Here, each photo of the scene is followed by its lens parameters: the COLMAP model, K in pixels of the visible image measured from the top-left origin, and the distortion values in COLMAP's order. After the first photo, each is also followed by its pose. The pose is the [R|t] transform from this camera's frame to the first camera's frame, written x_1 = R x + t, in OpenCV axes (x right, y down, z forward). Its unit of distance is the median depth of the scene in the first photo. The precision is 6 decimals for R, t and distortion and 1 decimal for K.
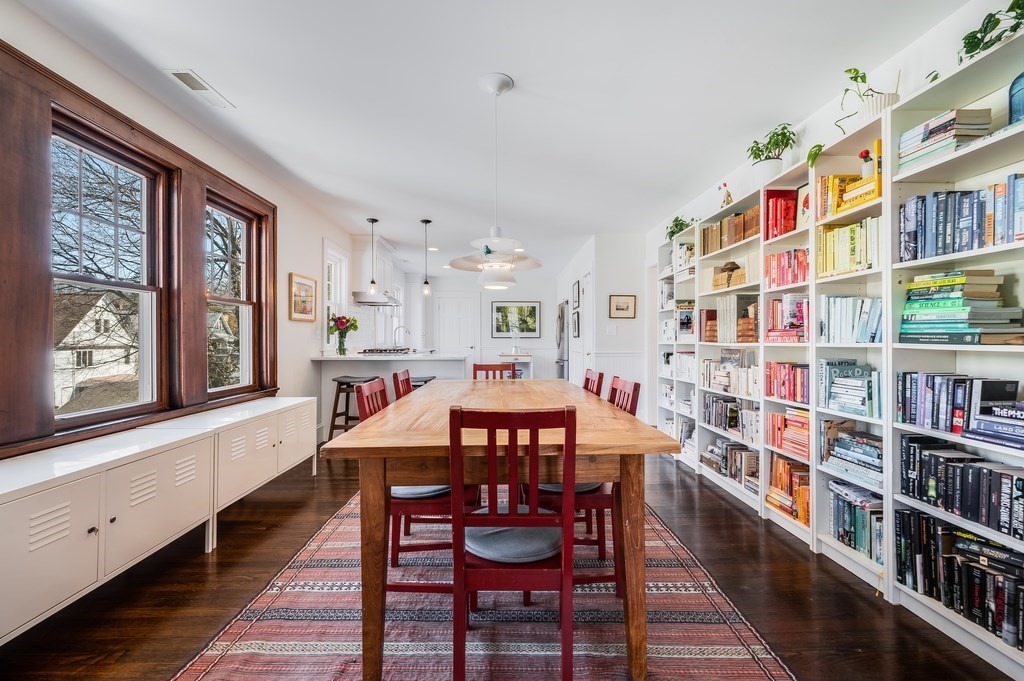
lens RADIAL K [[408.9, 0, 515.1], [0, 408.9, 342.7], [0, 0, 1]] dist [0.000436, -0.001905]
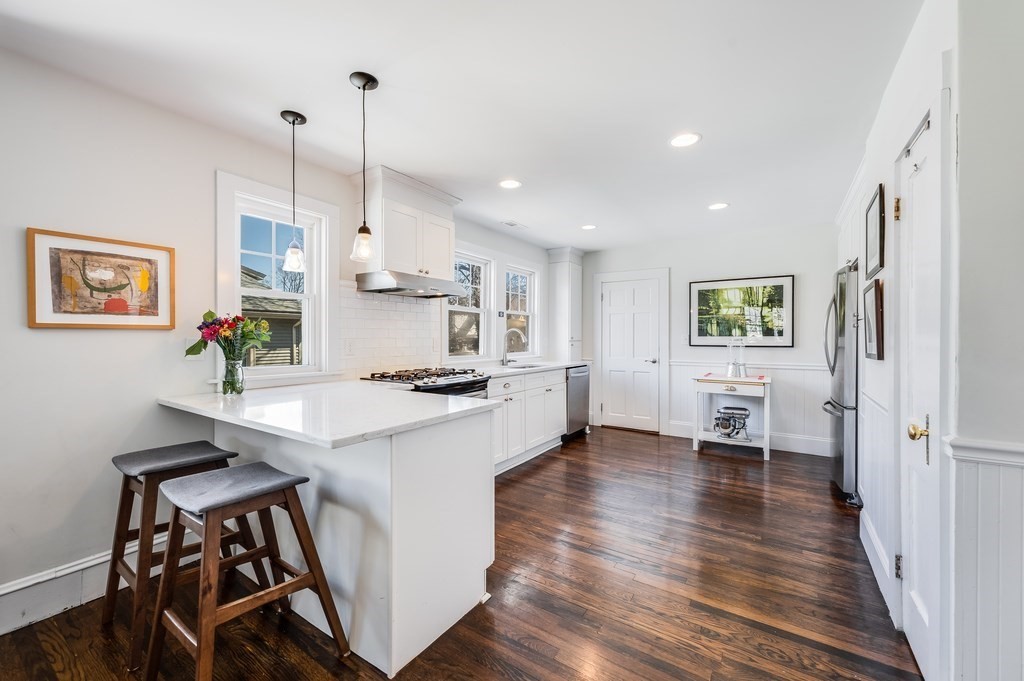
lens RADIAL K [[408.9, 0, 509.3], [0, 408.9, 341.0], [0, 0, 1]] dist [0.000436, -0.001905]
pose [[0.803654, 0.009937, -0.595014, 0.294182], [-0.009172, 0.999949, 0.004310, -0.070722], [0.595026, 0.001994, 0.803704, 1.476091]]
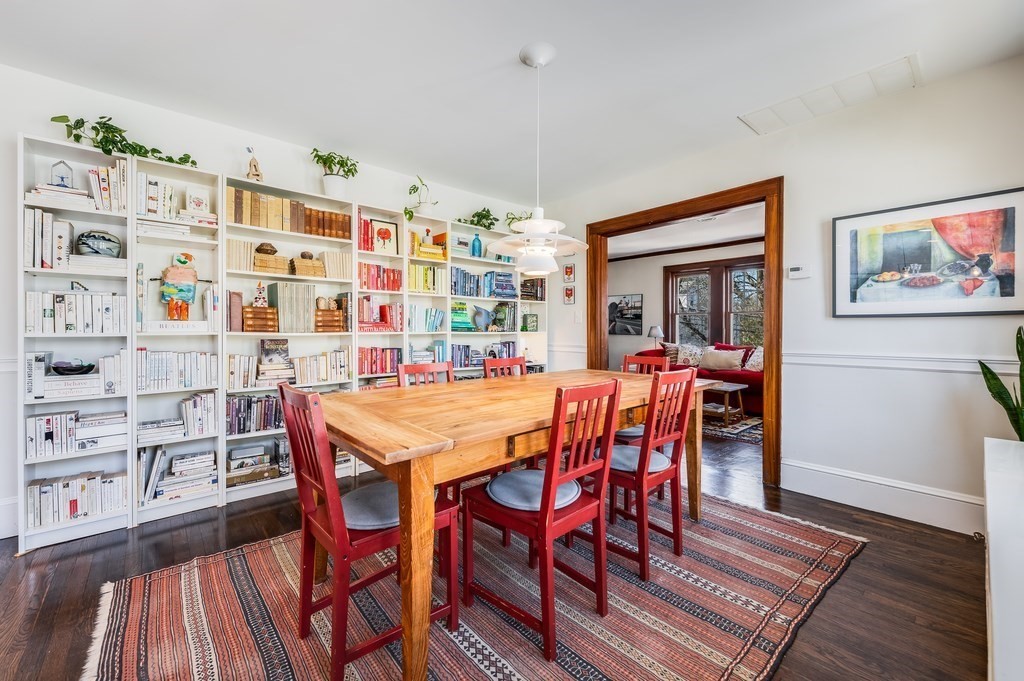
lens RADIAL K [[408.9, 0, 517.7], [0, 408.9, 333.6], [0, 0, 1]] dist [0.000436, -0.001905]
pose [[-0.631685, -0.000889, 0.775224, -0.674464], [0.007364, 0.999947, 0.007146, -0.001197], [-0.775190, 0.010223, -0.631645, 1.472329]]
